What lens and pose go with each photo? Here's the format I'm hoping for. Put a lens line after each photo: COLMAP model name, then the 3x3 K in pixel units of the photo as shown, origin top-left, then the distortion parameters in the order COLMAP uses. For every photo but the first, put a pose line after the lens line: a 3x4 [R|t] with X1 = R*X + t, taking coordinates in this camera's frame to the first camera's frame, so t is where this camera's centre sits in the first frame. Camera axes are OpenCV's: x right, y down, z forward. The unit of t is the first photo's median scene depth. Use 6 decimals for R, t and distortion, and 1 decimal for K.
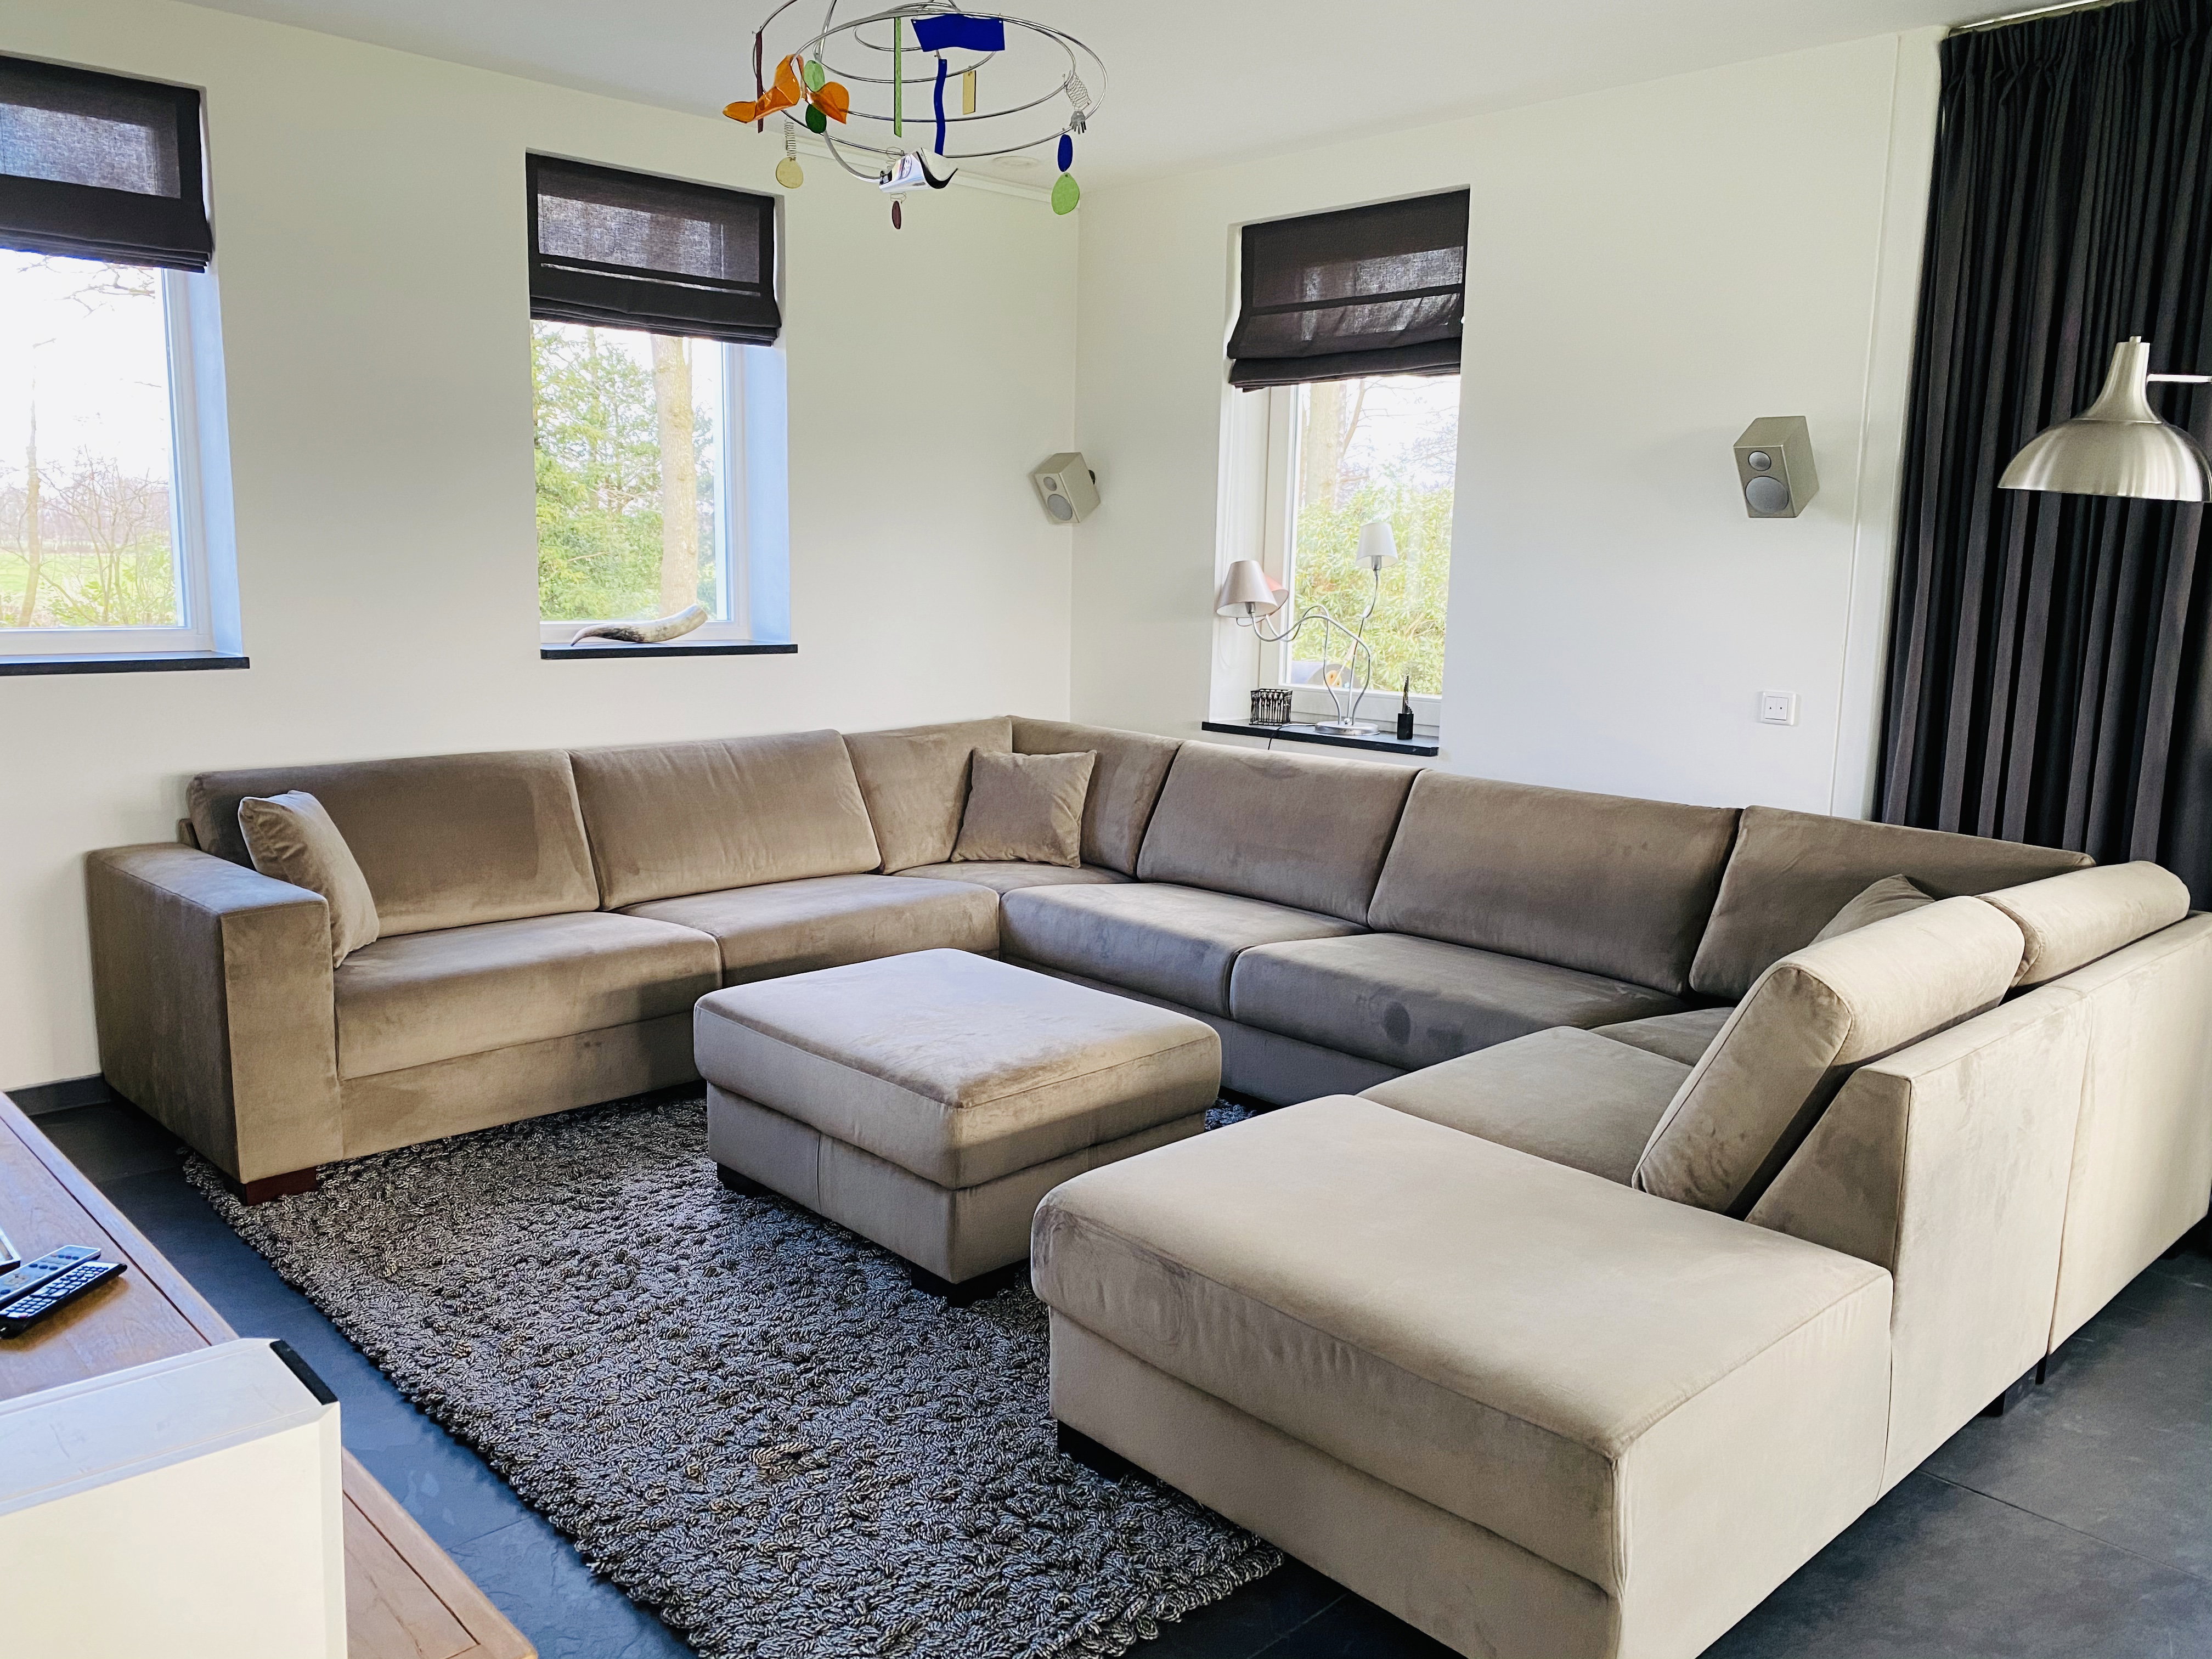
lens RADIAL K [[1688.4, 0, 1102.4], [0, 1688.4, 842.7], [0, 0, 1]] dist [0.029810, -0.027374]
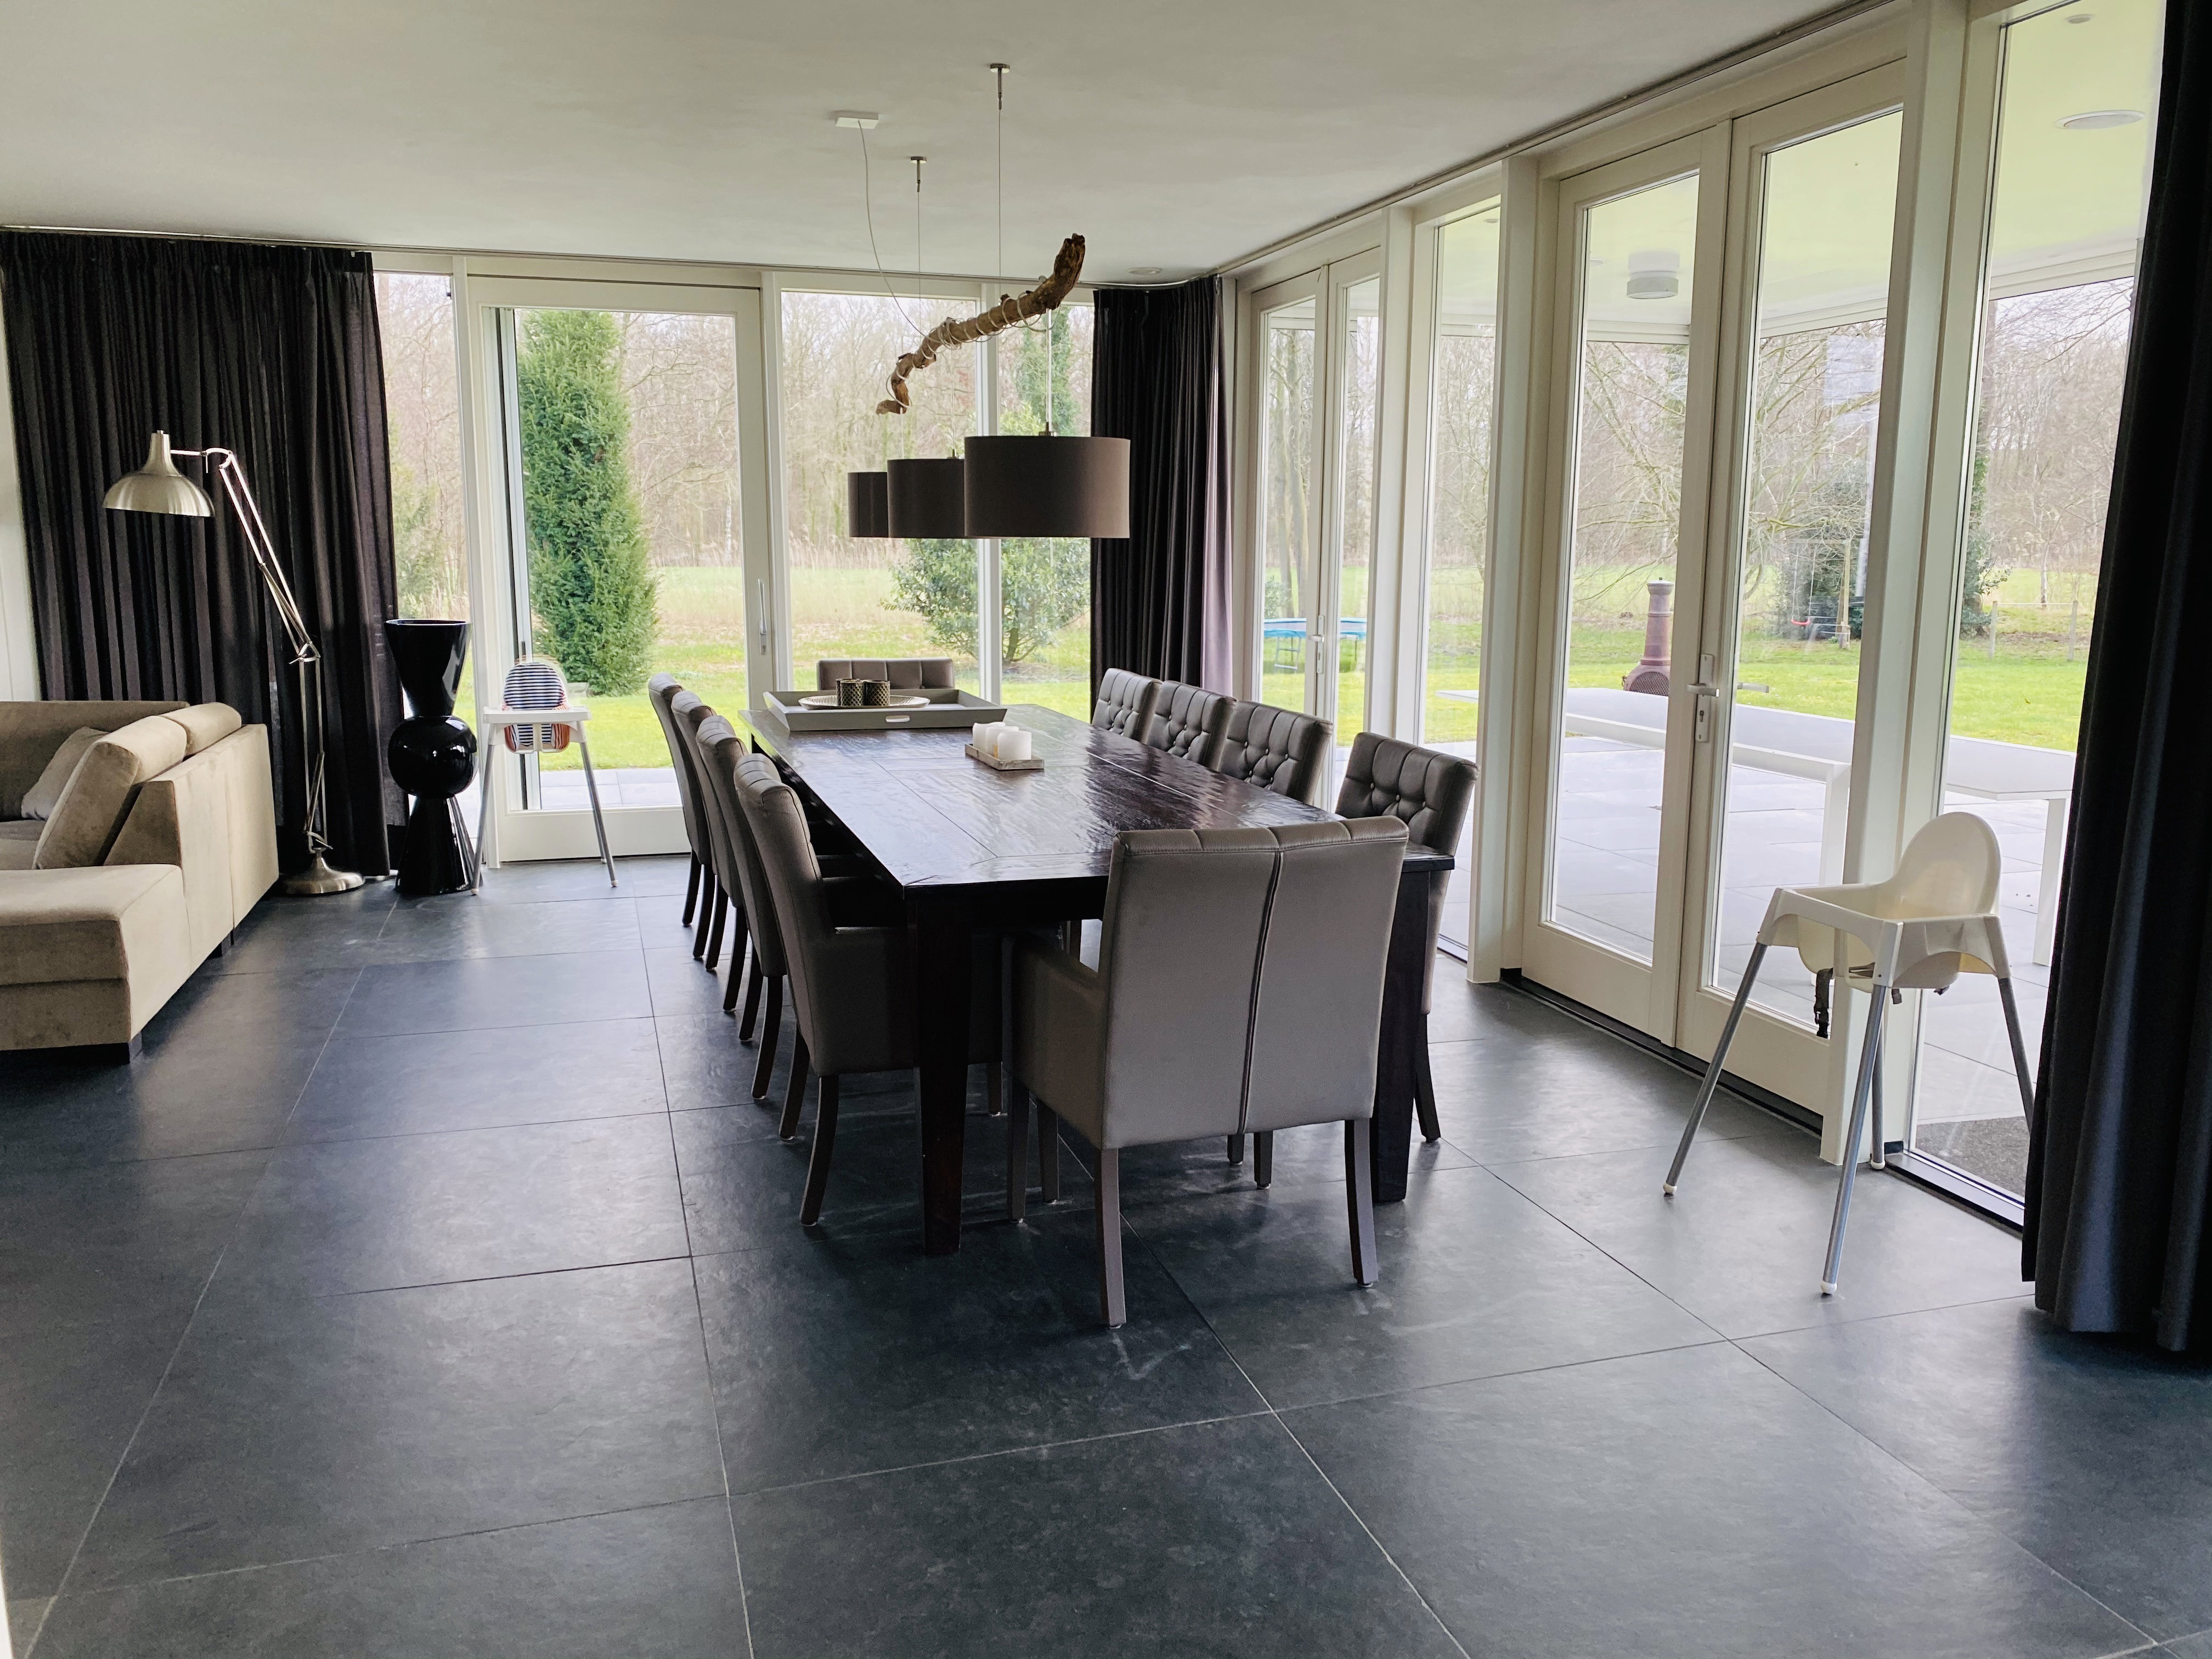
lens RADIAL K [[1688.4, 0, 1113.8], [0, 1688.4, 824.9], [0, 0, 1]] dist [0.029810, -0.027374]
pose [[0.447461, -0.169908, 0.878015, -0.707971], [0.142551, 0.982784, 0.117535, 0.077716], [-0.882869, 0.072570, 0.463978, -0.857730]]
